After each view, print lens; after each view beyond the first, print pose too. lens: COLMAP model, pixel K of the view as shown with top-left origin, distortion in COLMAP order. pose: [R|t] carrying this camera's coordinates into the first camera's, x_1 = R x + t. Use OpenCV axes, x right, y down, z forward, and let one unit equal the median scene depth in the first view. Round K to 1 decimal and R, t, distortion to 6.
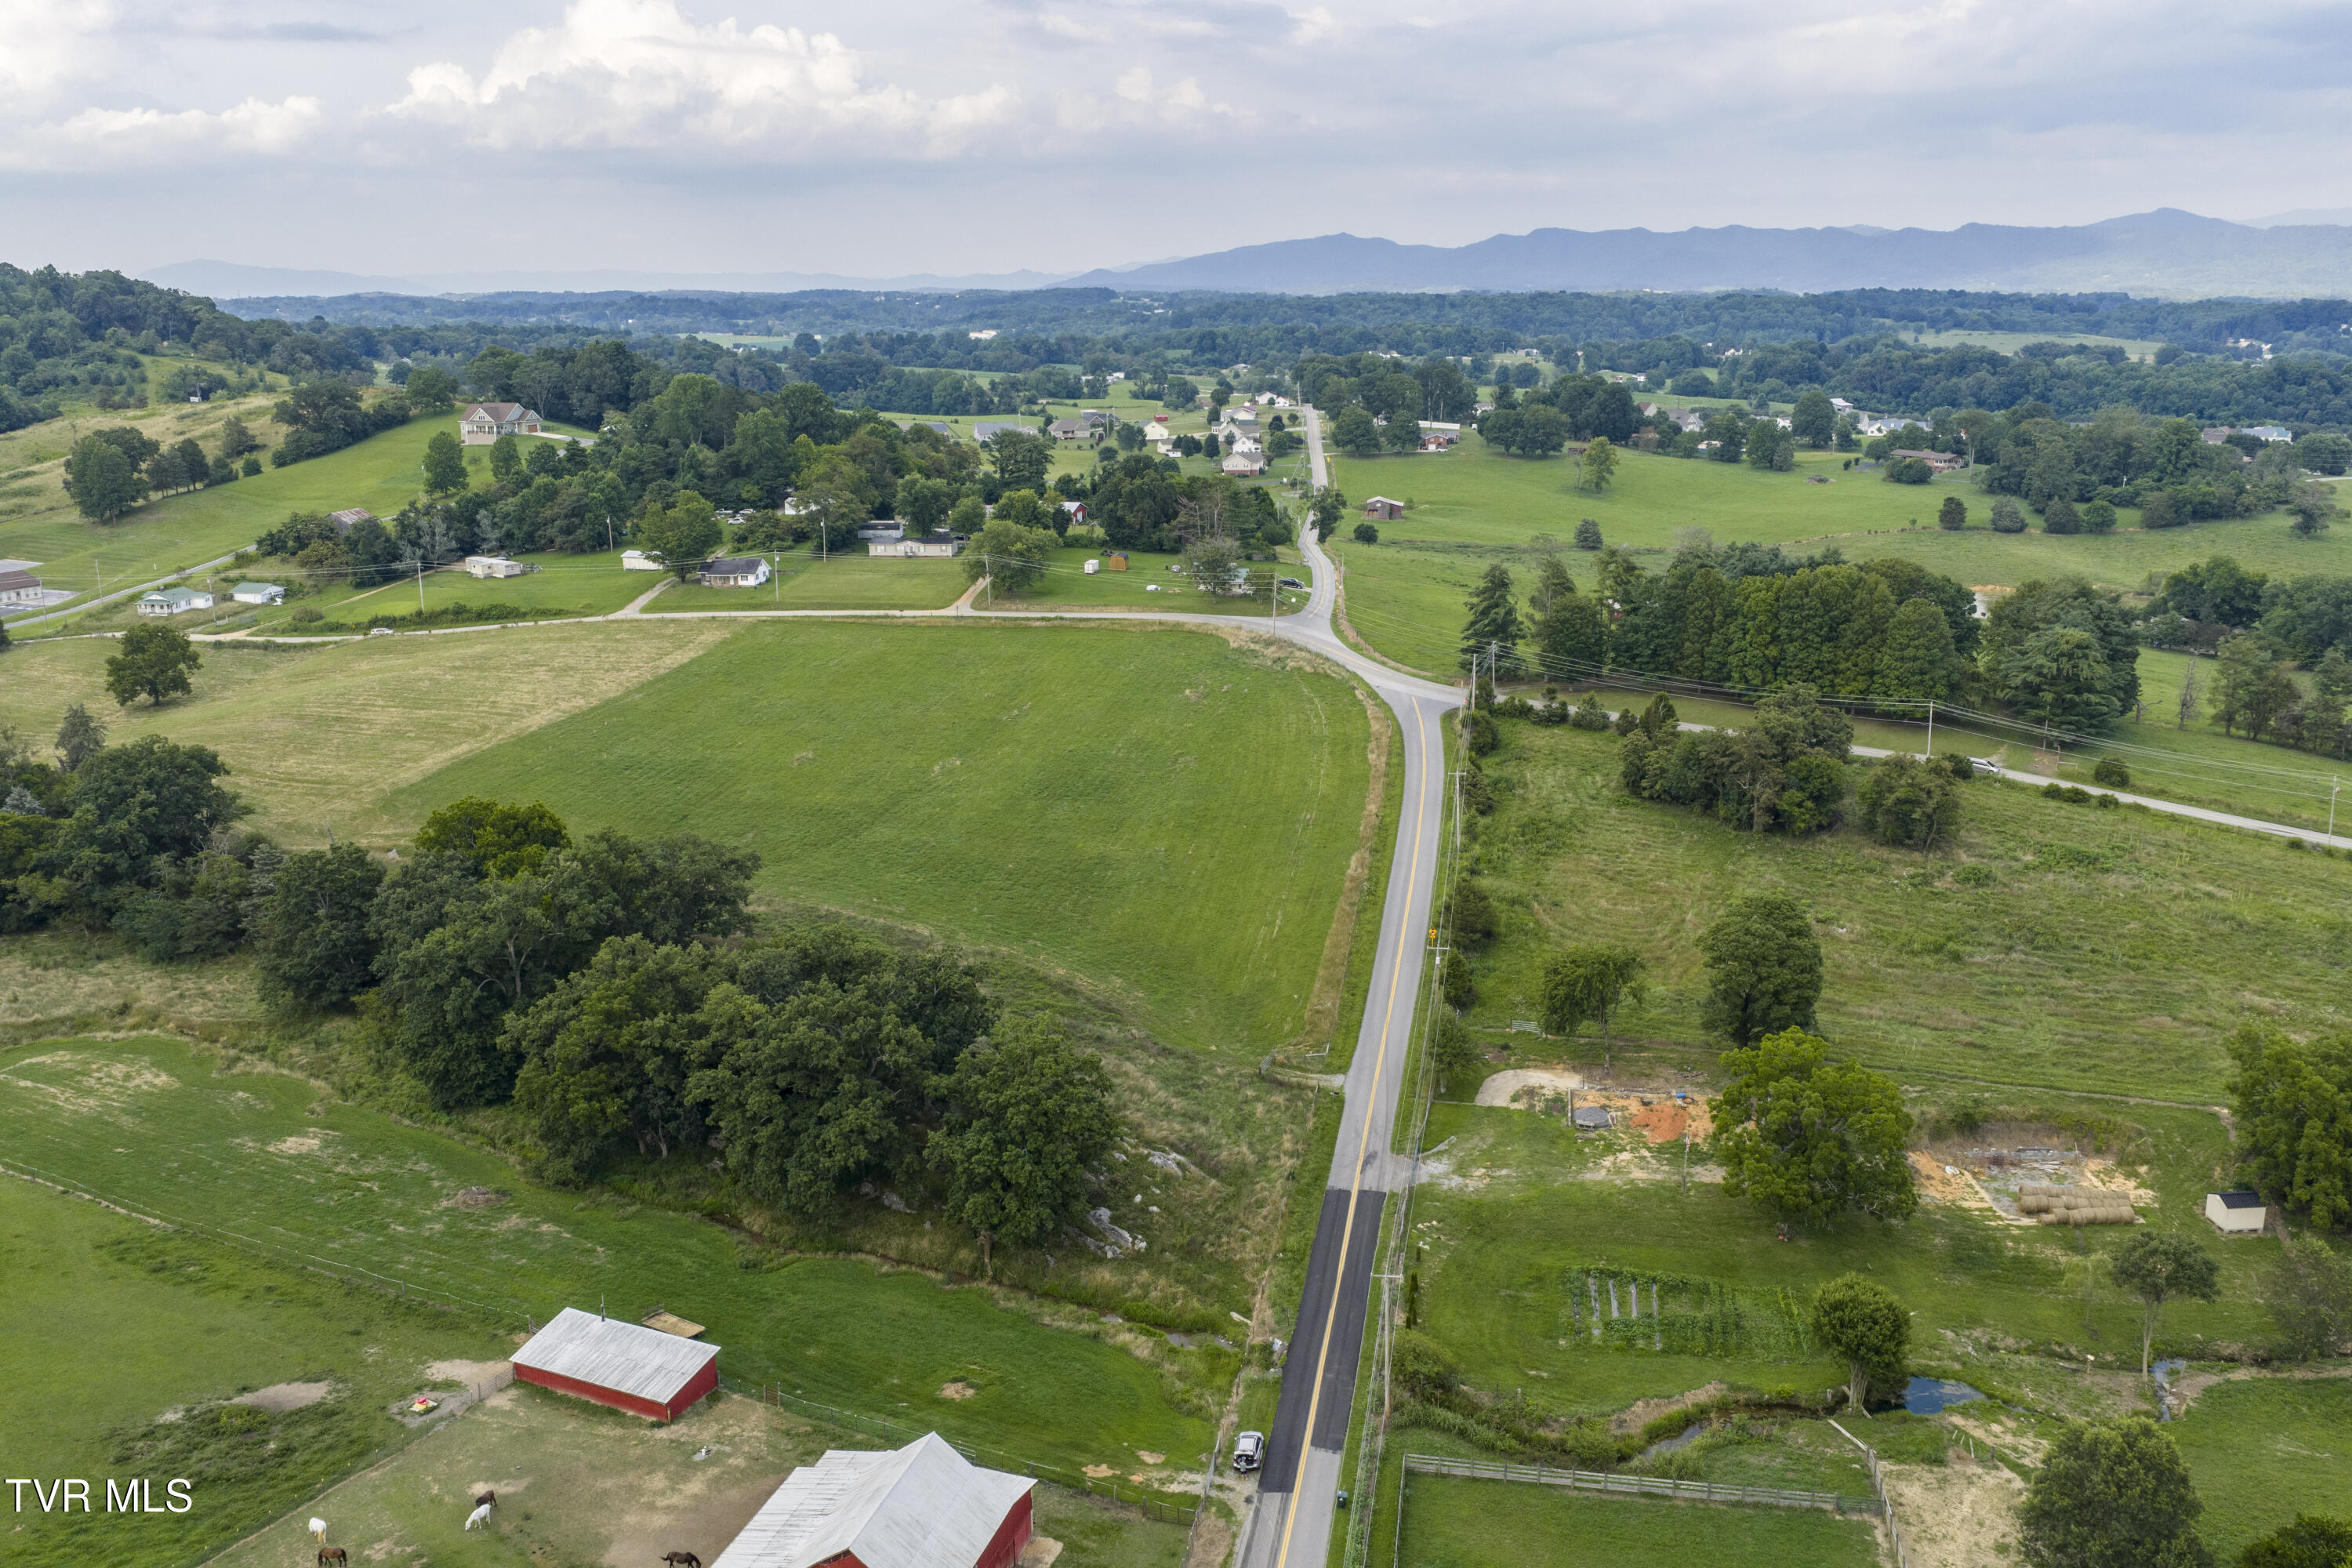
lens RADIAL K [[1924.1, 0, 1181.0], [0, 1924.1, 809.5], [0, 0, 1]] dist [0.022317, -0.038627]
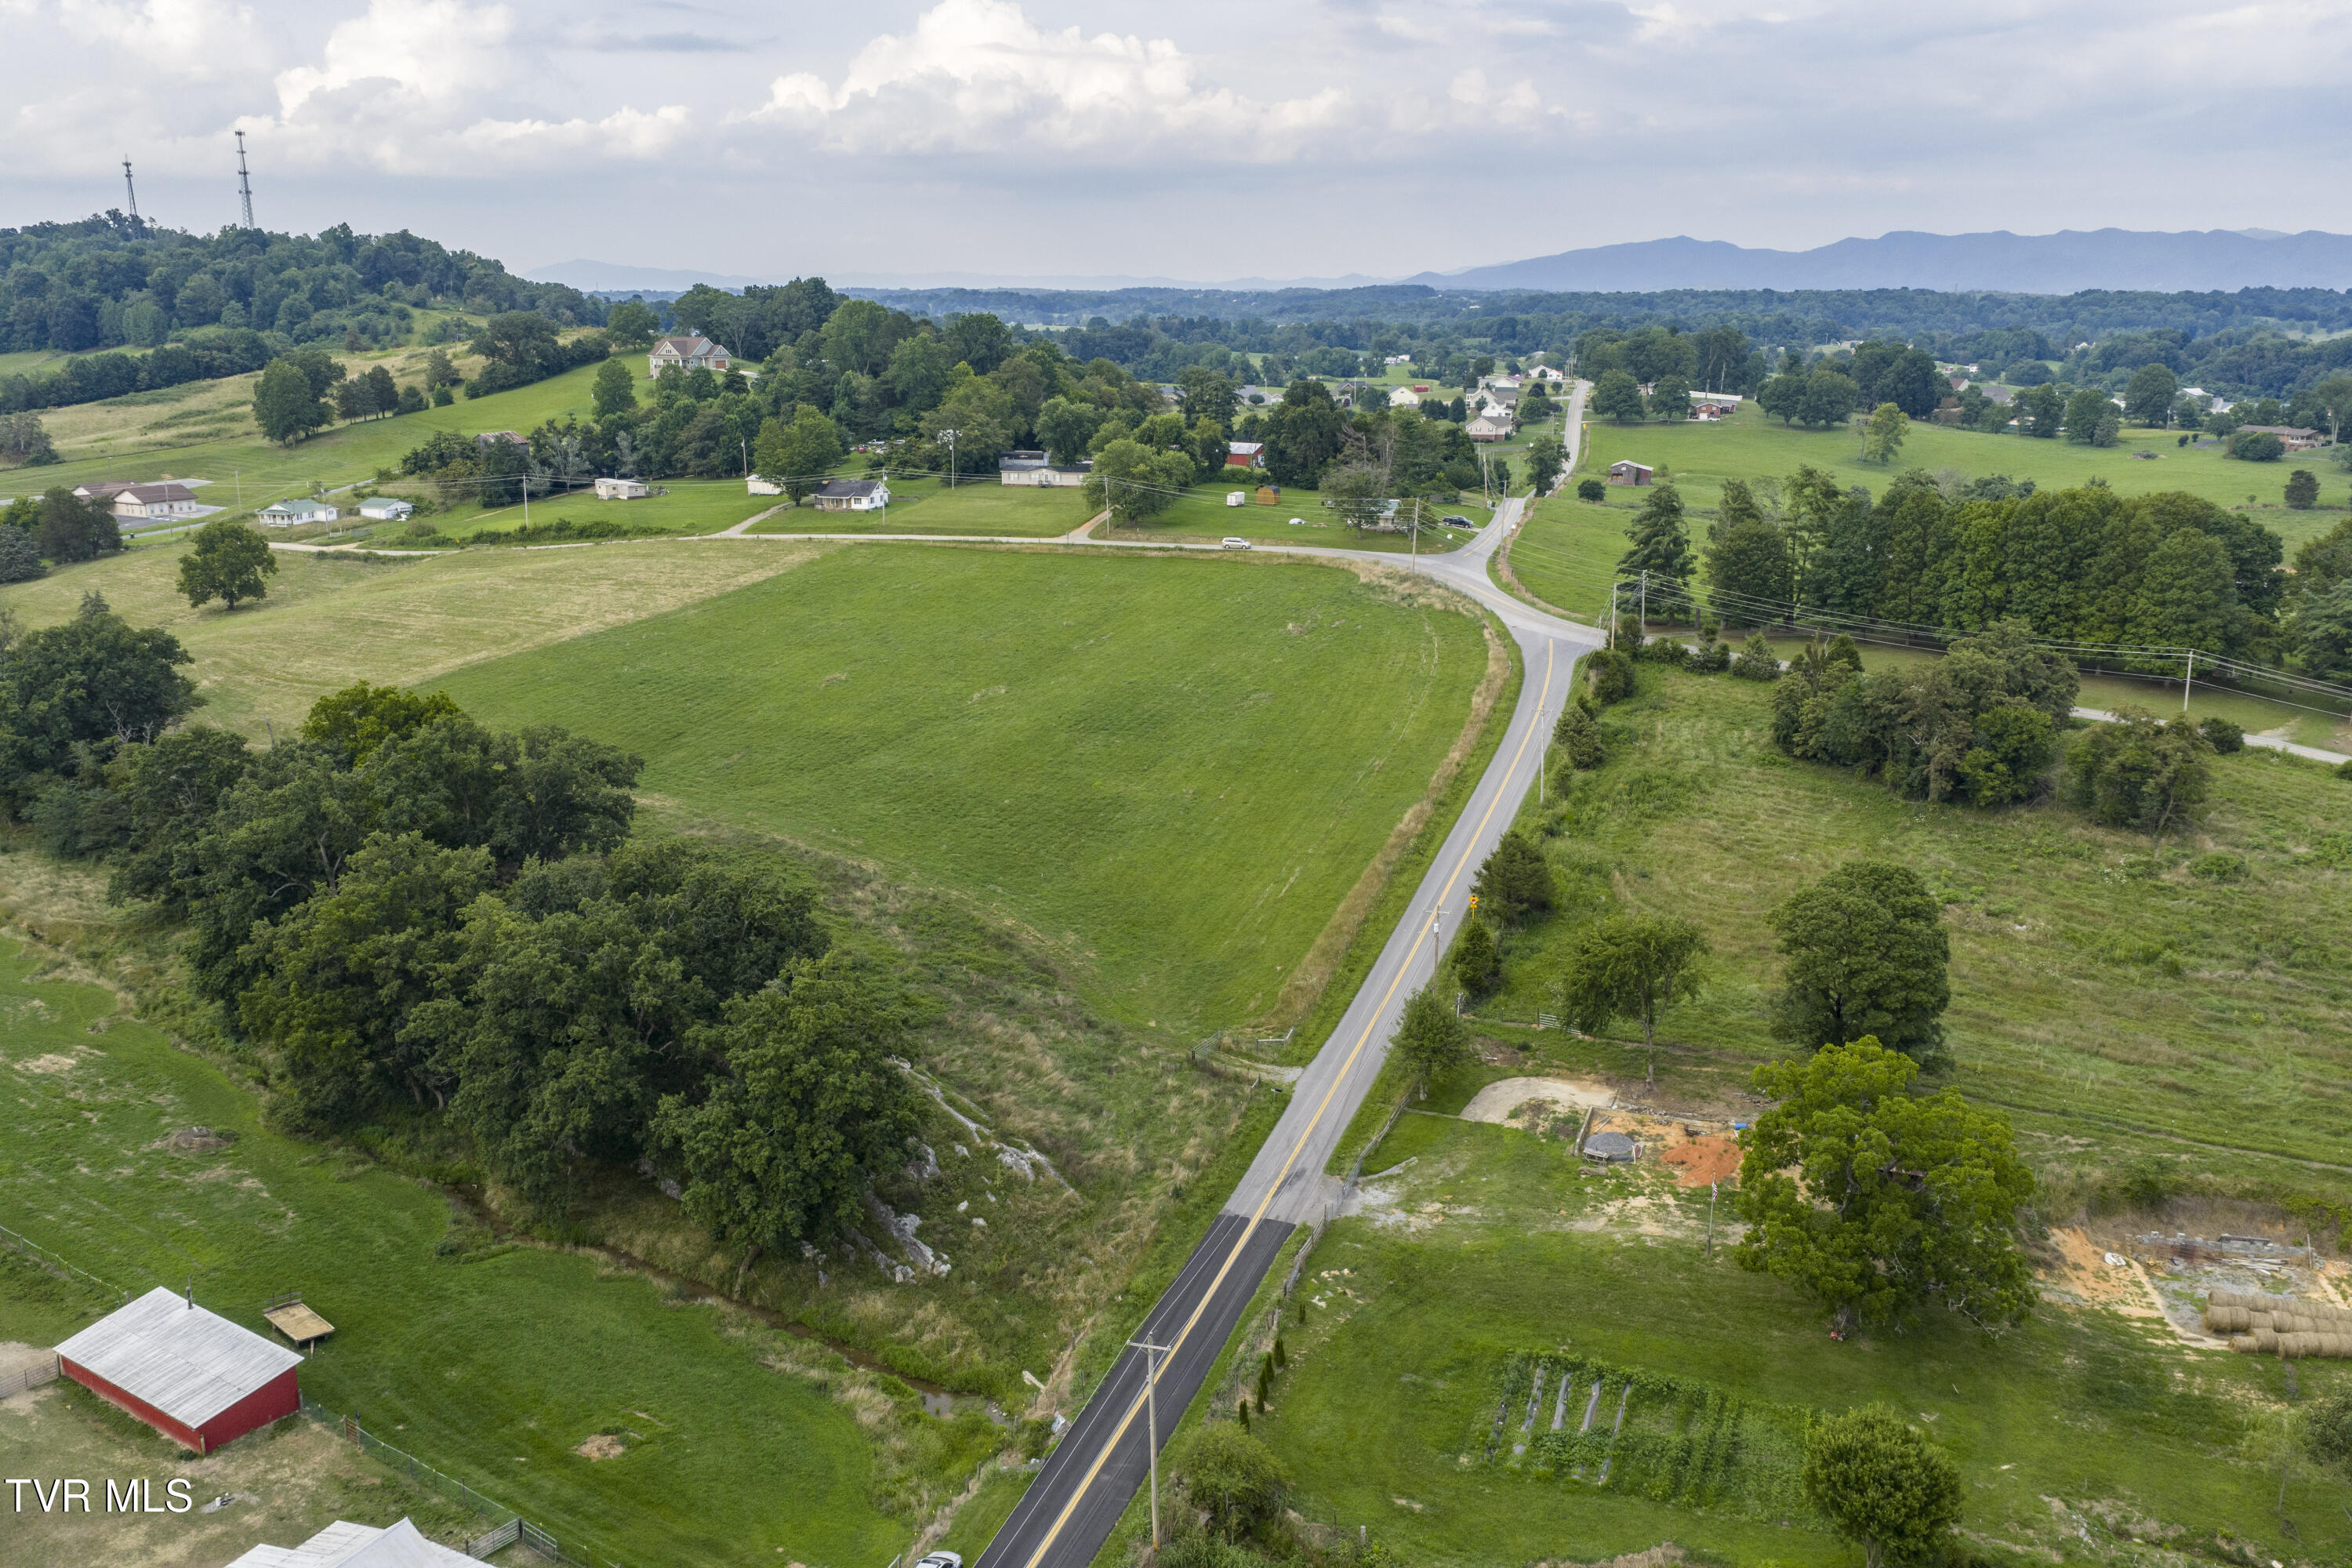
lens RADIAL K [[1935.0, 0, 1180.6], [0, 1935.0, 792.1], [0, 0, 1]] dist [0.017898, -0.026039]
pose [[0.986702, 0.047292, -0.155506, 0.120326], [-0.049003, 0.998773, -0.007180, 0.028095], [0.154976, 0.014705, 0.987809, 0.178857]]
